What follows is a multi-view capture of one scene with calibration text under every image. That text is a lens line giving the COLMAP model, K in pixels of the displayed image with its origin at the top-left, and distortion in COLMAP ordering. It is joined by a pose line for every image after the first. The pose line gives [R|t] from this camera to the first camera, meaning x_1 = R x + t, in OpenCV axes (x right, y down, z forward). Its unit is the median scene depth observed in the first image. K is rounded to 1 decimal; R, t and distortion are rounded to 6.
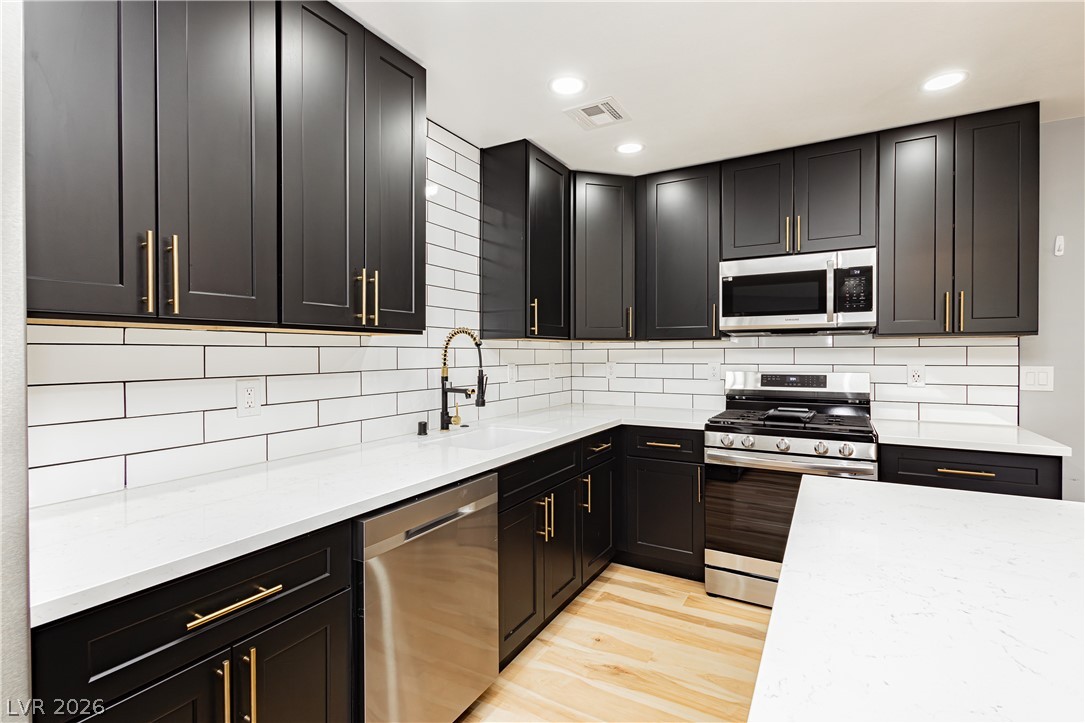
lens RADIAL K [[498.4, 0, 543.1], [0, 498.4, 355.4], [0, 0, 1]] dist [0.003797, 0.000207]
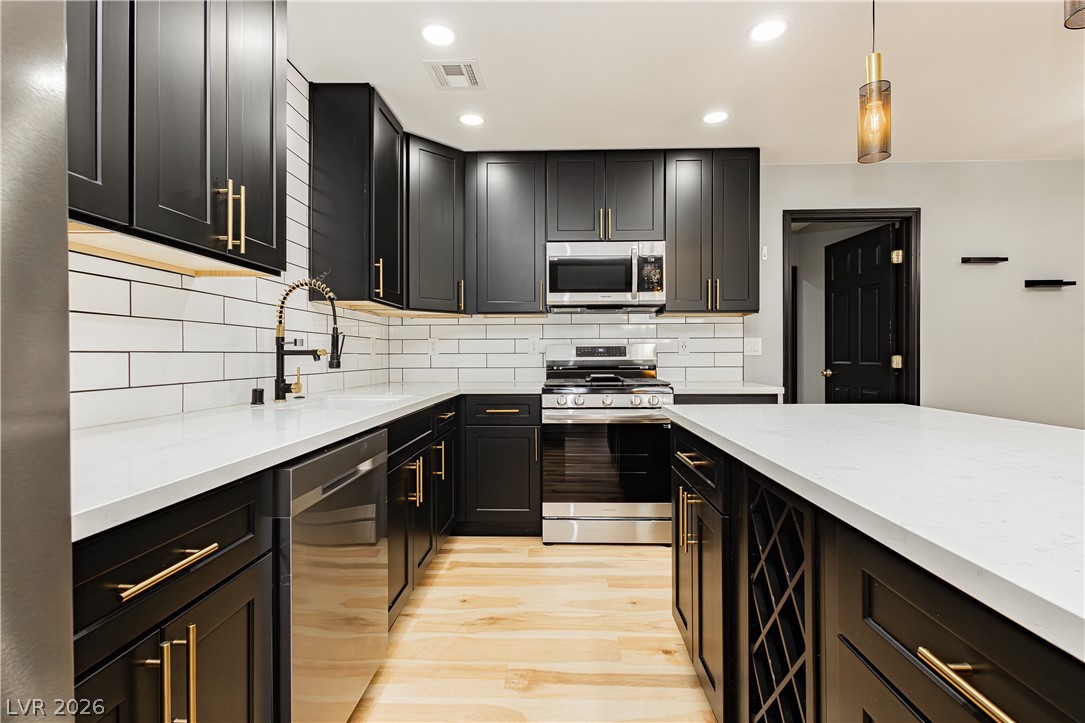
lens RADIAL K [[502.2, 0, 554.6], [0, 502.2, 353.8], [0, 0, 1]] dist [0.007630, 0.000179]
pose [[0.879264, -0.002577, 0.476327, -0.174895], [0.005106, 0.999979, -0.004017, 0.068639], [-0.476307, 0.005964, 0.879259, 0.023036]]
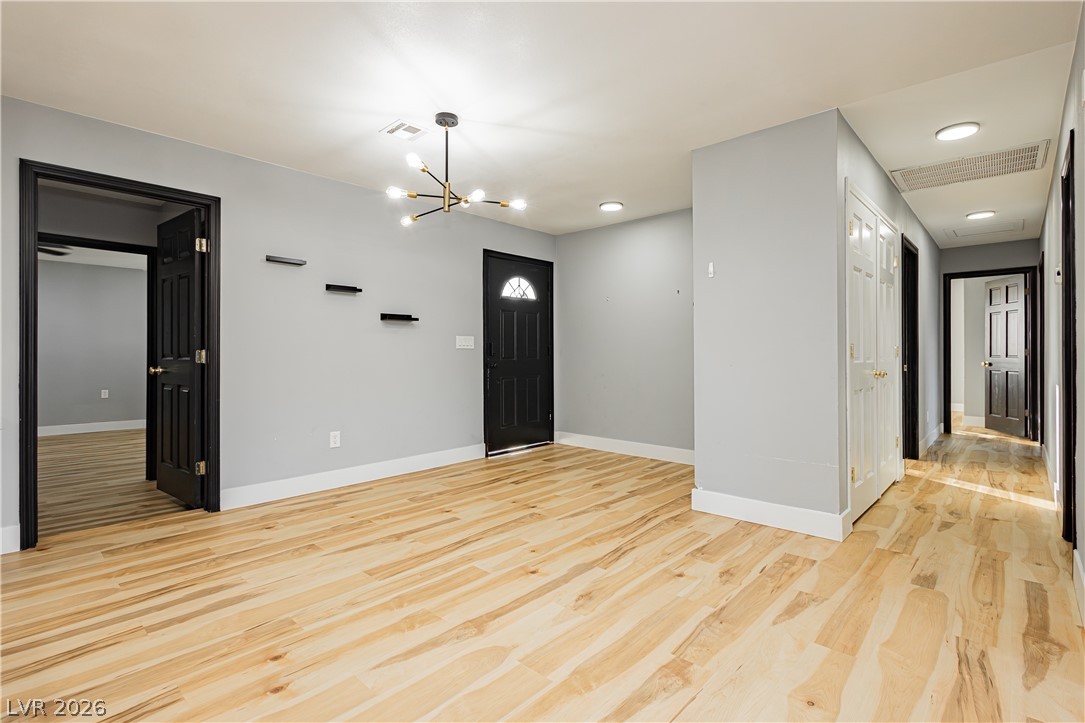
lens RADIAL K [[502.2, 0, 554.6], [0, 502.2, 353.8], [0, 0, 1]] dist [0.007630, 0.000179]
pose [[0.208522, 0.004030, 0.978009, 0.246534], [0.003583, 0.999982, -0.004884, 0.093063], [-0.978011, 0.004523, 0.208504, -0.385305]]
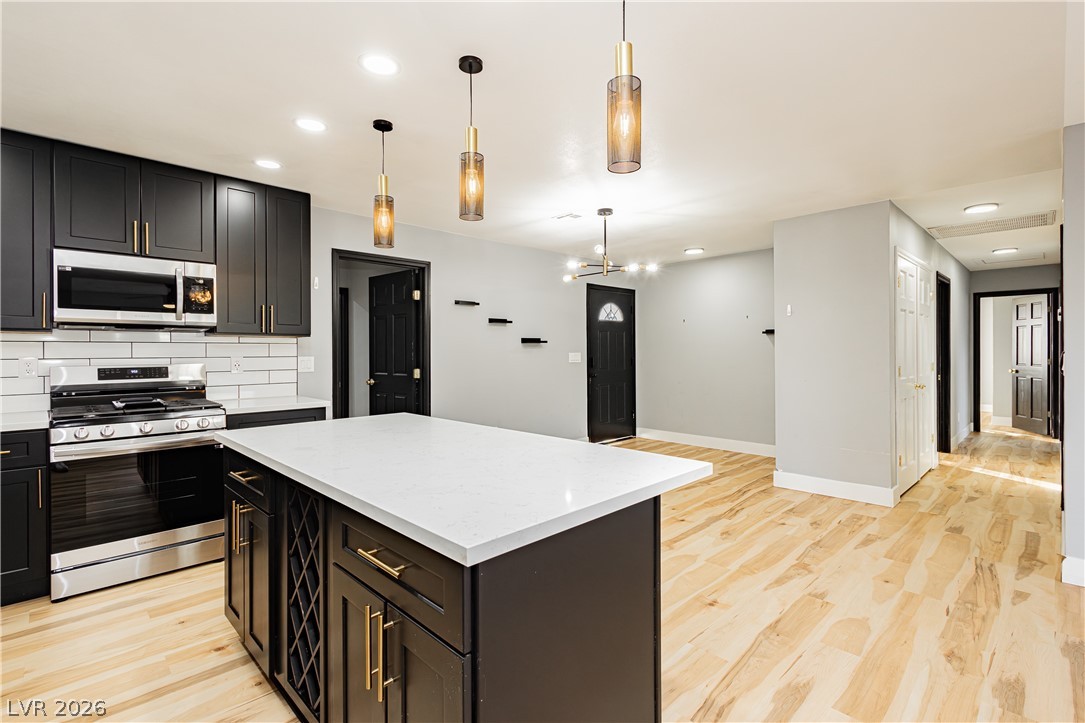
lens RADIAL K [[494.8, 0, 534.1], [0, 494.8, 354.5], [0, 0, 1]] dist [0.003797, 0.000030]
pose [[0.278801, -0.004192, 0.960340, -0.319327], [0.007569, 0.999969, 0.002168, 0.017290], [-0.960319, 0.006665, 0.278824, -0.134405]]
